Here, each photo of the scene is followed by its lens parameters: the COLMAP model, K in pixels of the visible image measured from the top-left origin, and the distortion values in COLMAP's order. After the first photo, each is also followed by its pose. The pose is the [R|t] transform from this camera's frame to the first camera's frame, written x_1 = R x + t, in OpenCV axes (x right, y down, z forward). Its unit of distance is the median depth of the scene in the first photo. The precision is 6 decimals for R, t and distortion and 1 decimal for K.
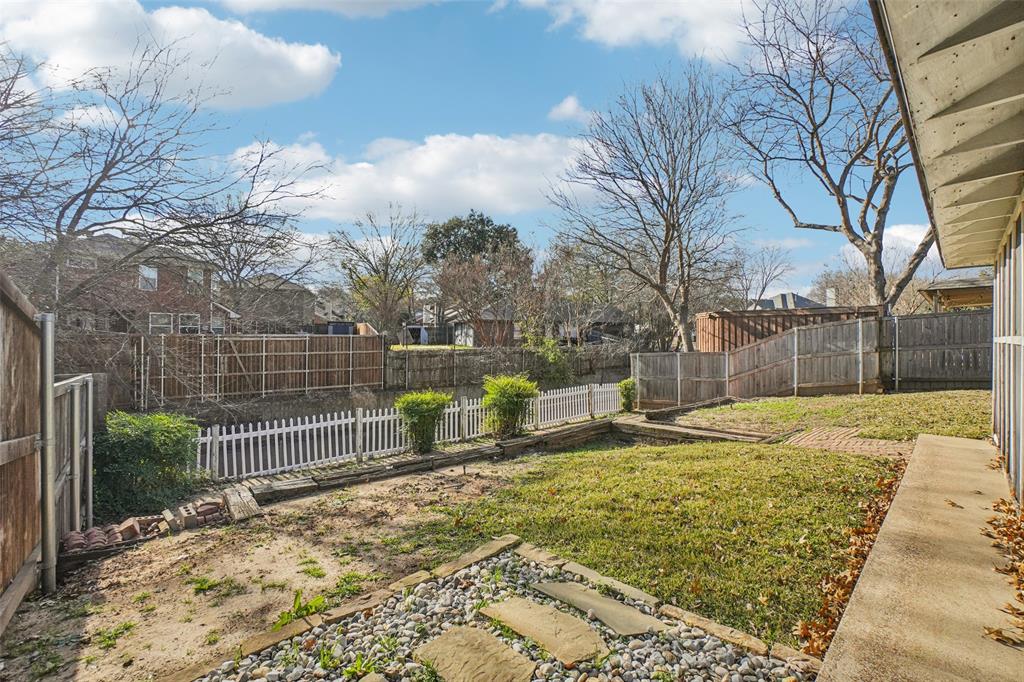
lens RADIAL K [[471.1, 0, 514.4], [0, 471.1, 341.6], [0, 0, 1]] dist [-0.056958, 0.019361]
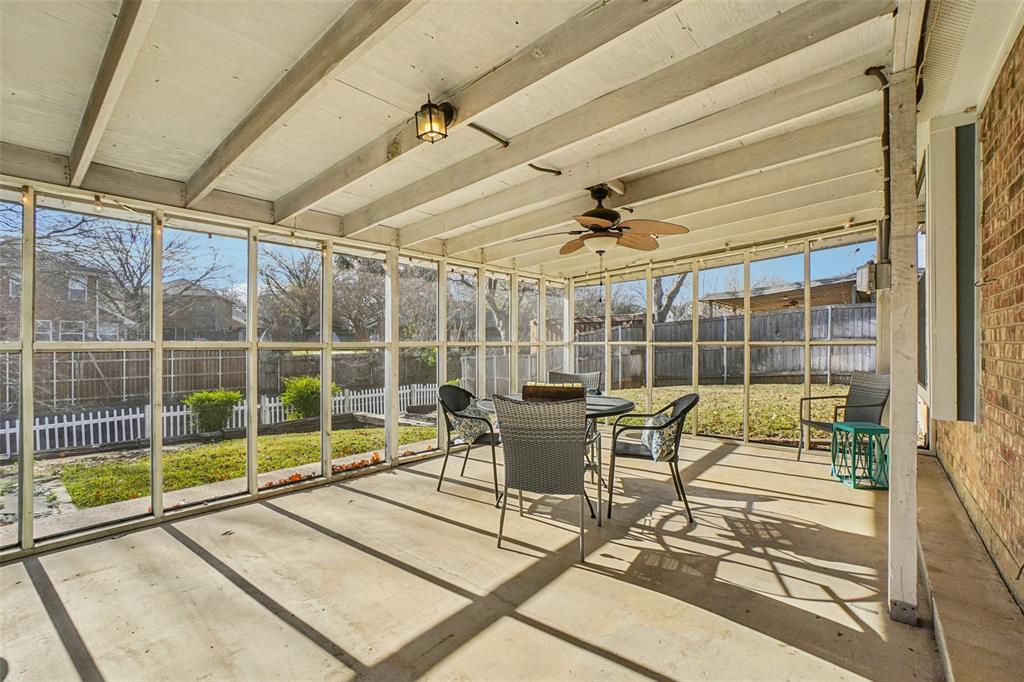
lens RADIAL K [[471.1, 0, 504.3], [0, 471.1, 343.1], [0, 0, 1]] dist [-0.056958, 0.019361]
pose [[0.996455, -0.005391, 0.083950, 0.264139], [0.006023, 0.999955, -0.007276, 0.001049], [-0.083907, 0.007756, 0.996443, -0.123570]]
